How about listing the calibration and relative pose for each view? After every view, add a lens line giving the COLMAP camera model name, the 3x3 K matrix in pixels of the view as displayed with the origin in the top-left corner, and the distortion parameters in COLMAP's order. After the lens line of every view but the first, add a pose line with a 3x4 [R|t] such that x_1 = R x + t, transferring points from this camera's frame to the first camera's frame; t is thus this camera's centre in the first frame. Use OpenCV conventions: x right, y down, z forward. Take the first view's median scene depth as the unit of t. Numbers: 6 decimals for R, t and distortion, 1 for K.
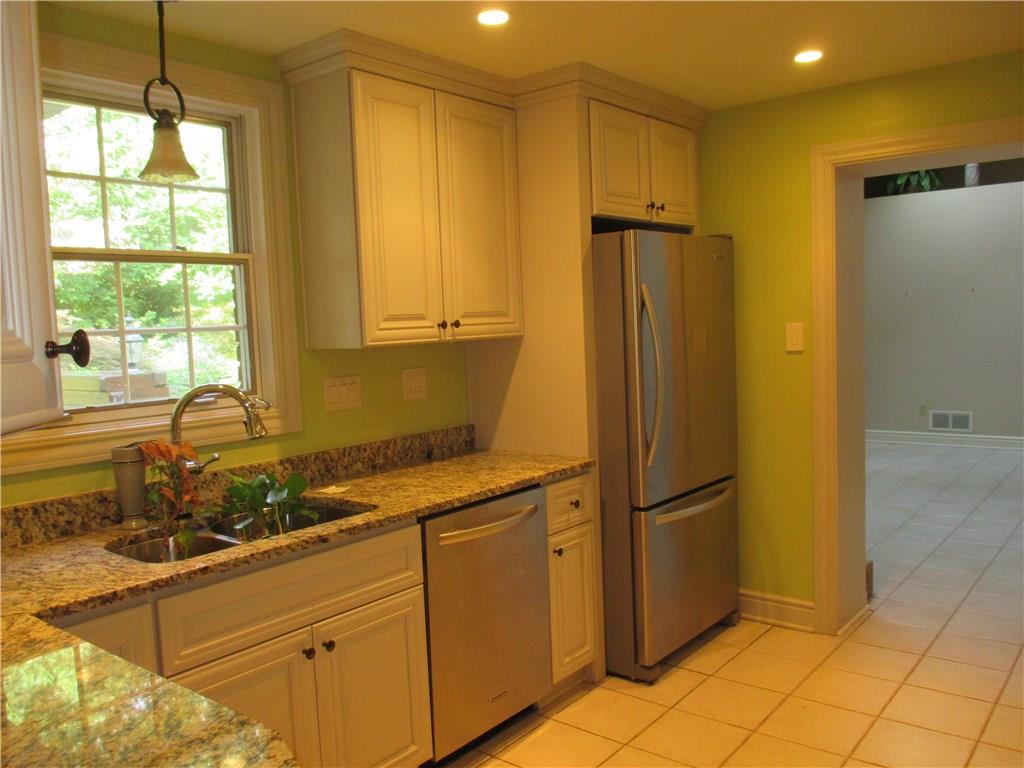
lens RADIAL K [[858.0, 0, 509.6], [0, 858.0, 384.0], [0, 0, 1]] dist [-0.024618, 0.005678]
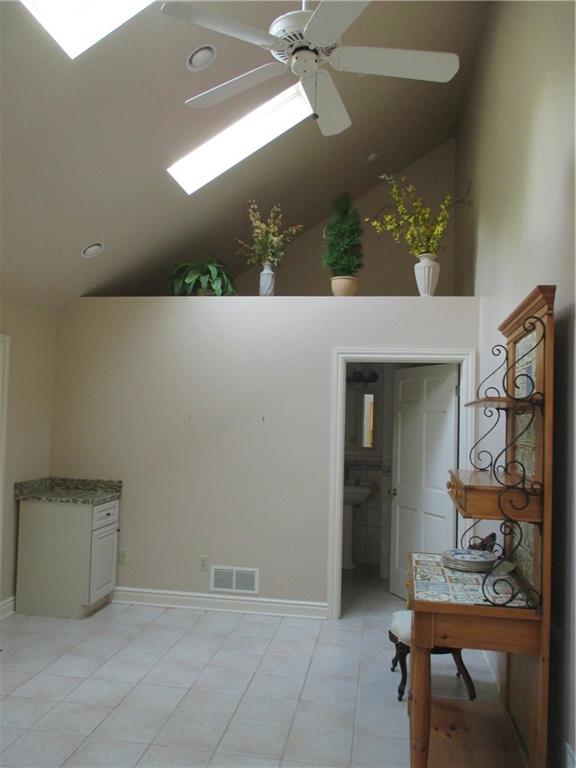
lens RADIAL K [[643.5, 0, 287.3], [0, 643.5, 384.9], [0, 0, 1]] dist [-0.024618, 0.005678]
pose [[0.854857, 0.089894, 0.511018, 0.235497], [-0.022153, 0.990303, -0.137147, -0.056859], [-0.518391, 0.105920, 0.848559, 0.444064]]
